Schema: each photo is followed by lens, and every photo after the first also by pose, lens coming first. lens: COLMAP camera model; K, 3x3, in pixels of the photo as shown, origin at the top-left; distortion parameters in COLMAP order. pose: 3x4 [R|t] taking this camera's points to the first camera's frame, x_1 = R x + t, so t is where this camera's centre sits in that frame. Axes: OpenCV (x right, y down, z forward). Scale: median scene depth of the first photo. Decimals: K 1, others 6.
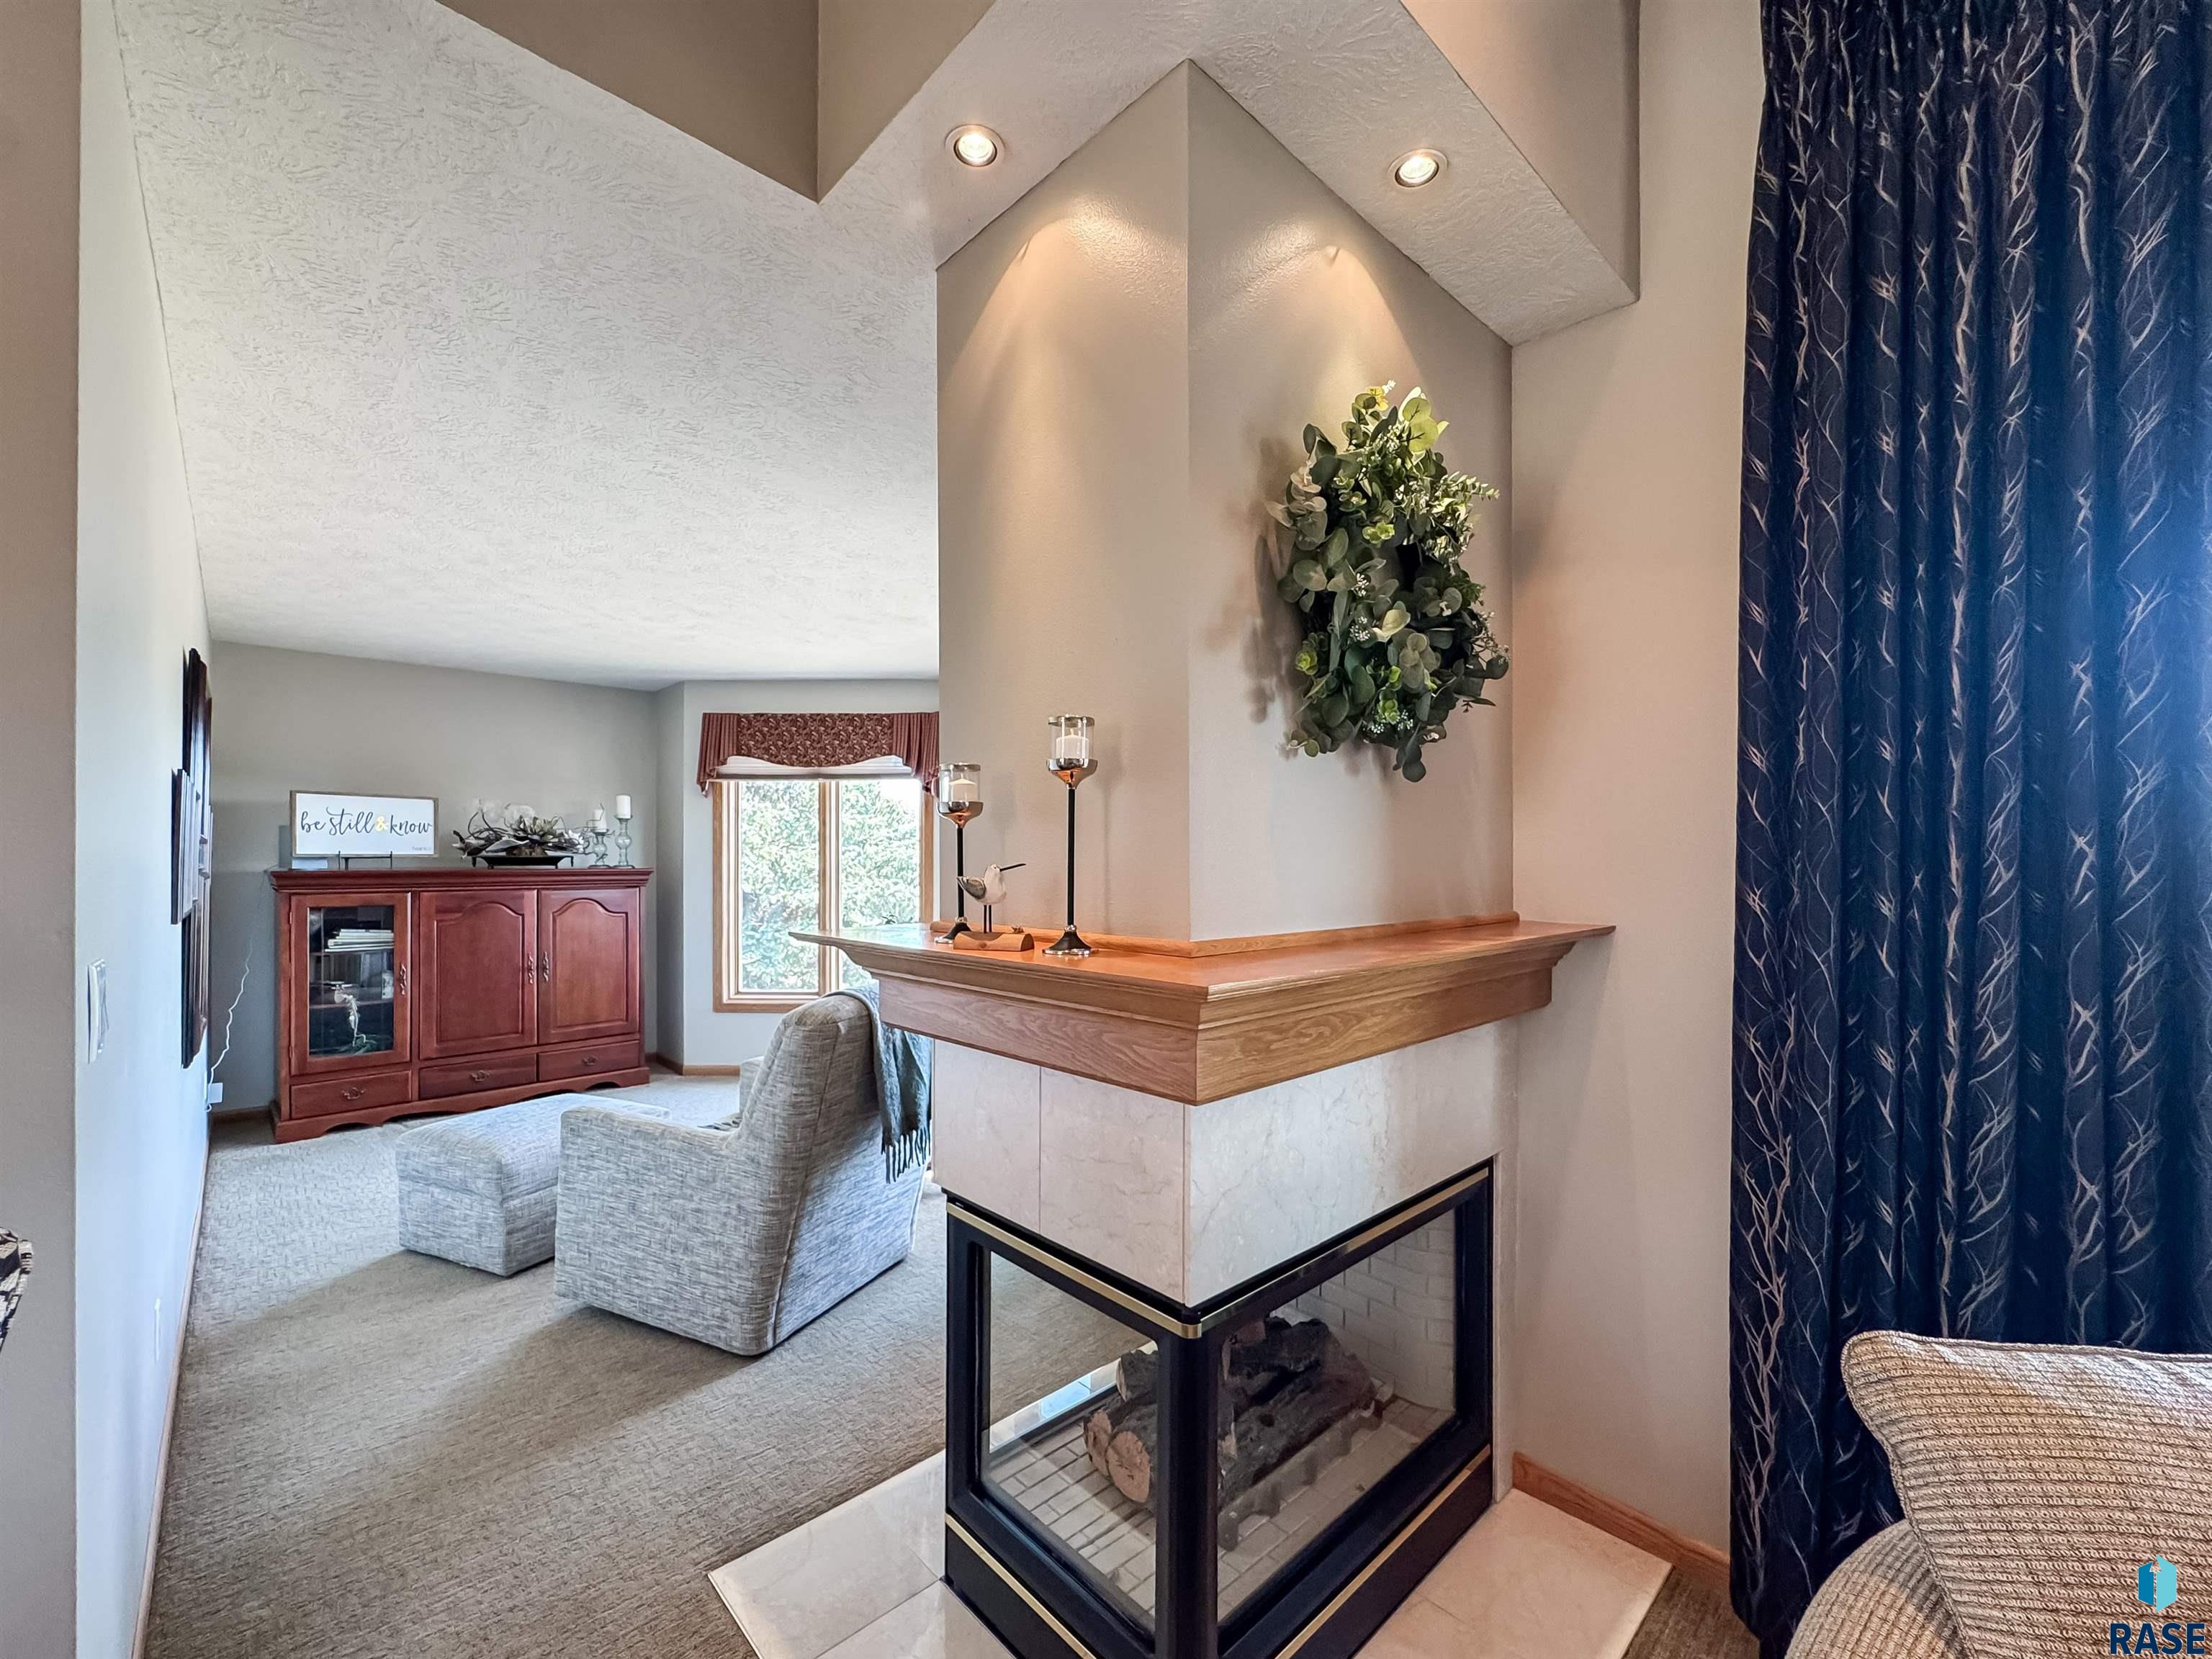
lens RADIAL K [[889.1, 0, 1102.4], [0, 889.1, 858.7], [0, 0, 1]] dist [-0.001602, 0.000194]
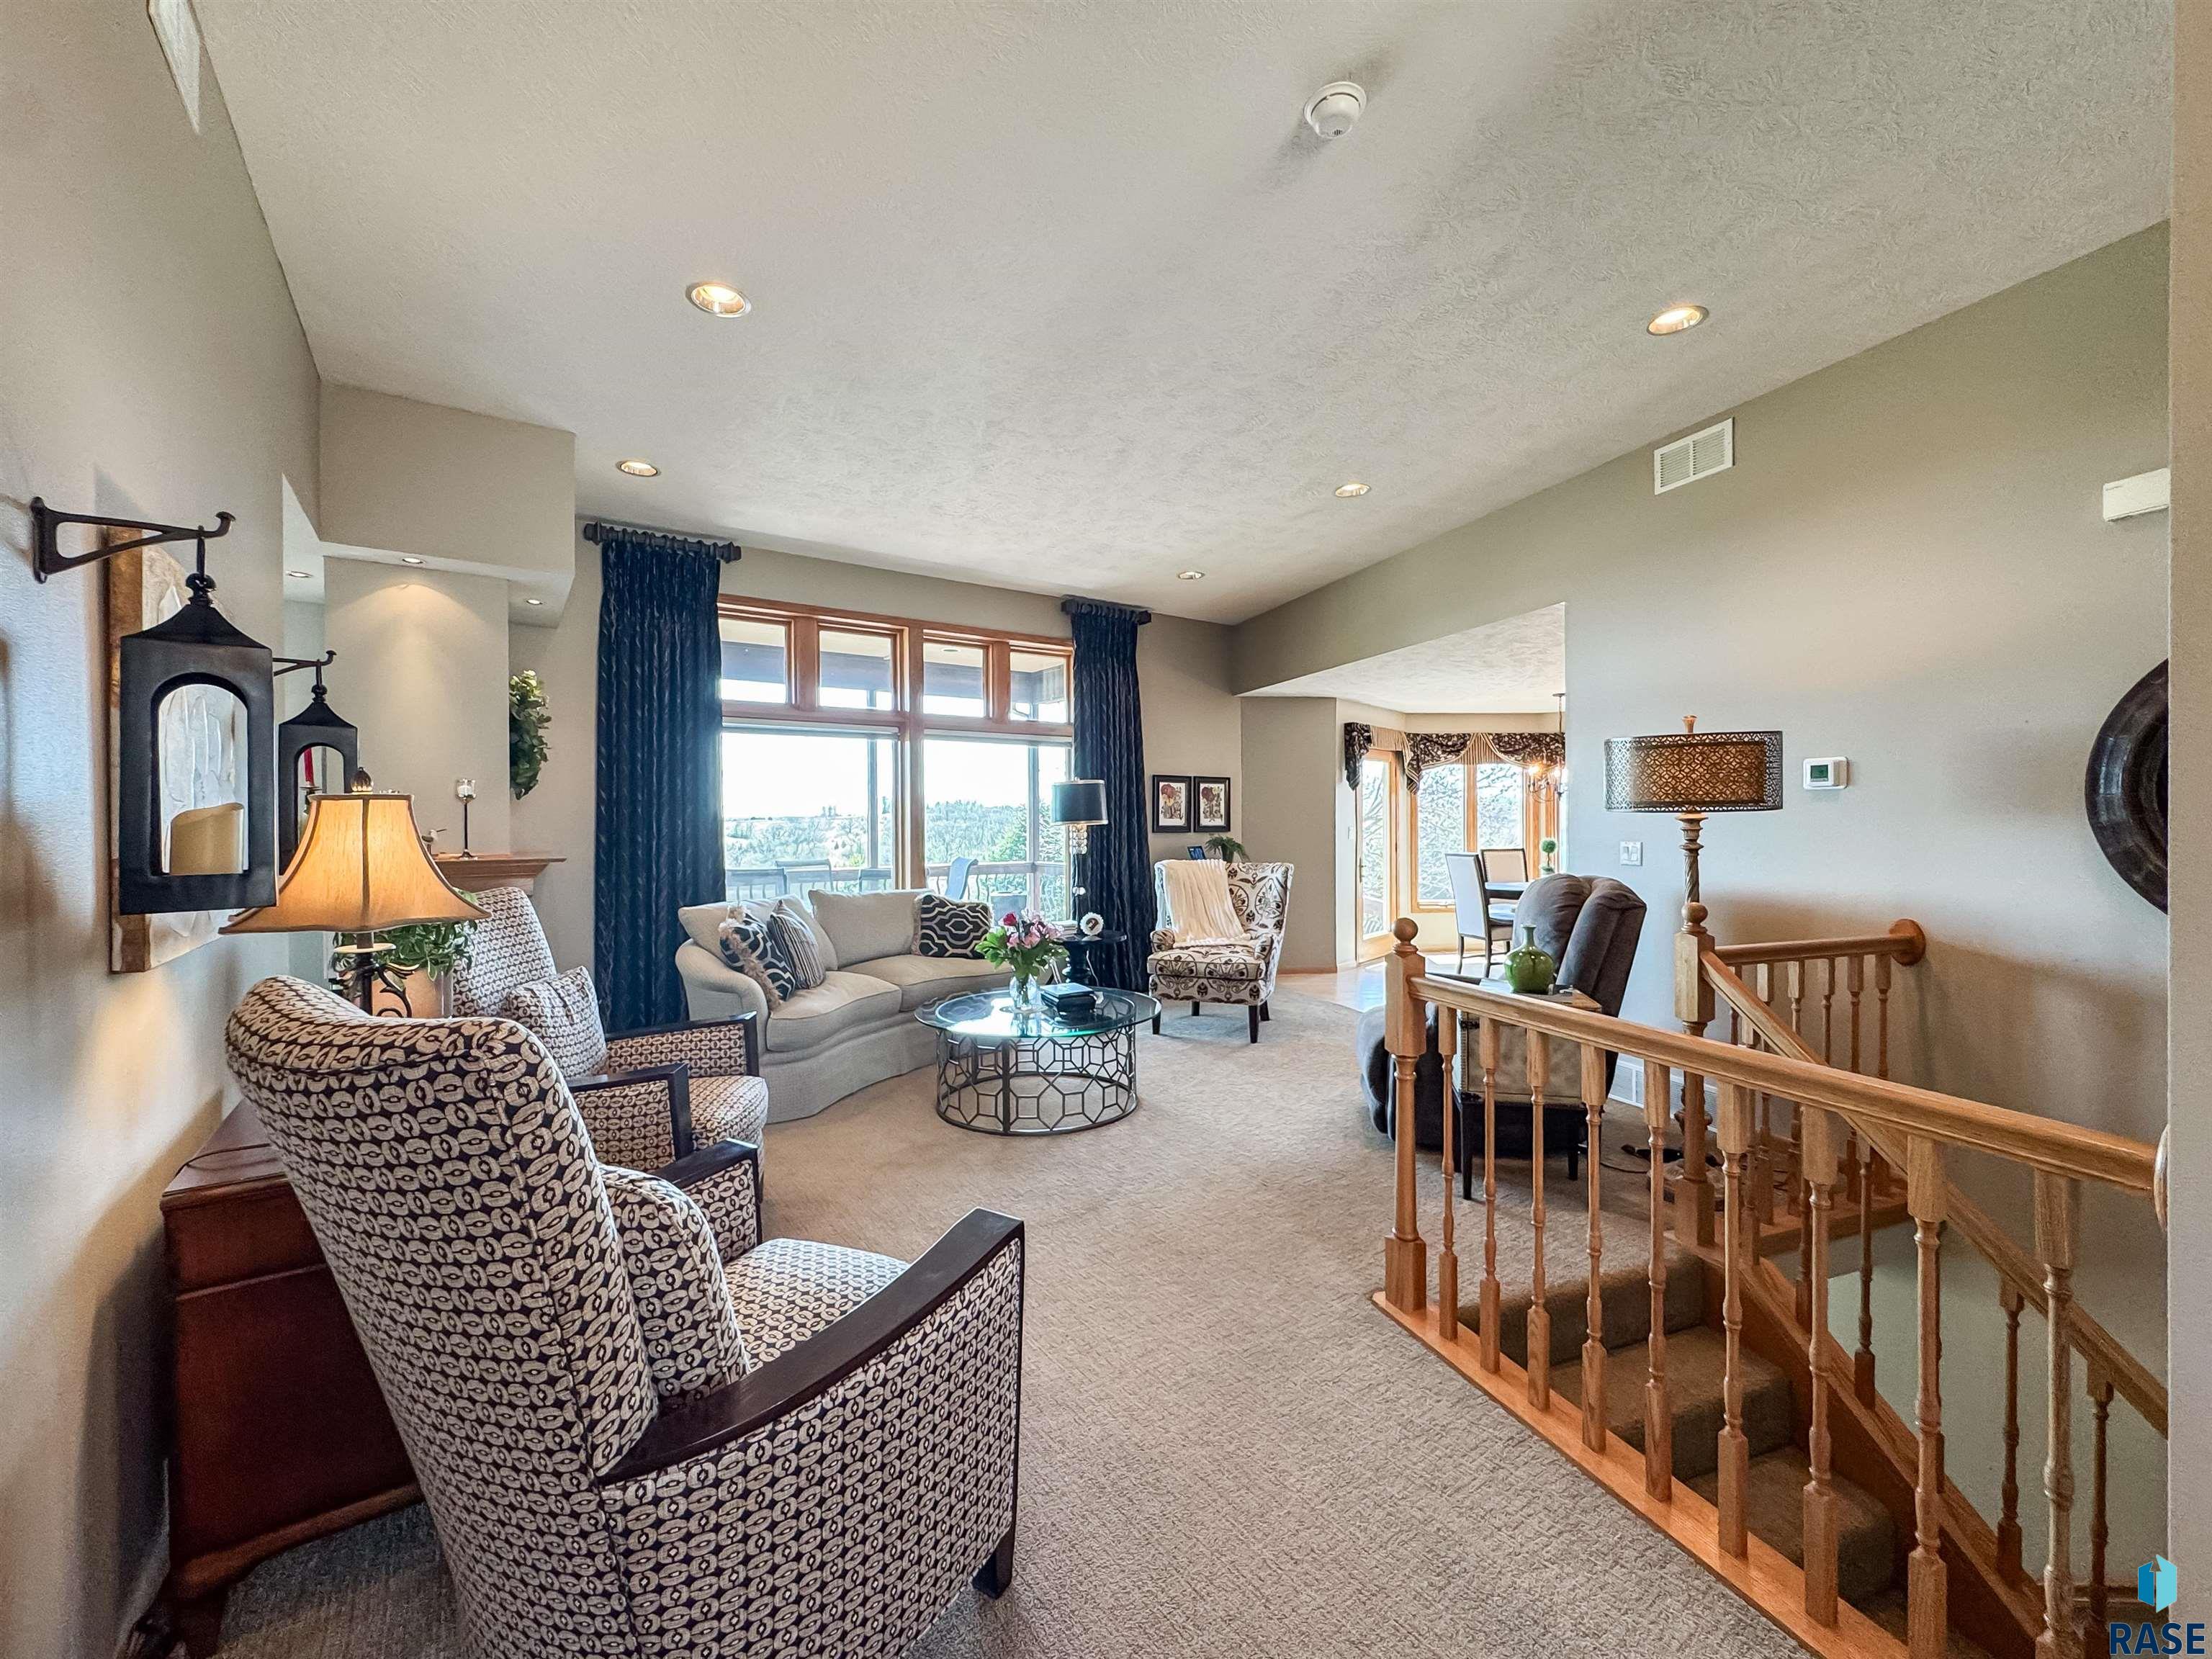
lens RADIAL K [[889.1, 0, 1113.3], [0, 889.1, 826.6], [0, 0, 1]] dist [-0.001602, 0.000194]
pose [[0.134888, -0.005075, 0.990848, -0.792259], [0.005095, 0.999977, 0.004428, -0.001303], [-0.990848, 0.004451, 0.134911, -0.455524]]
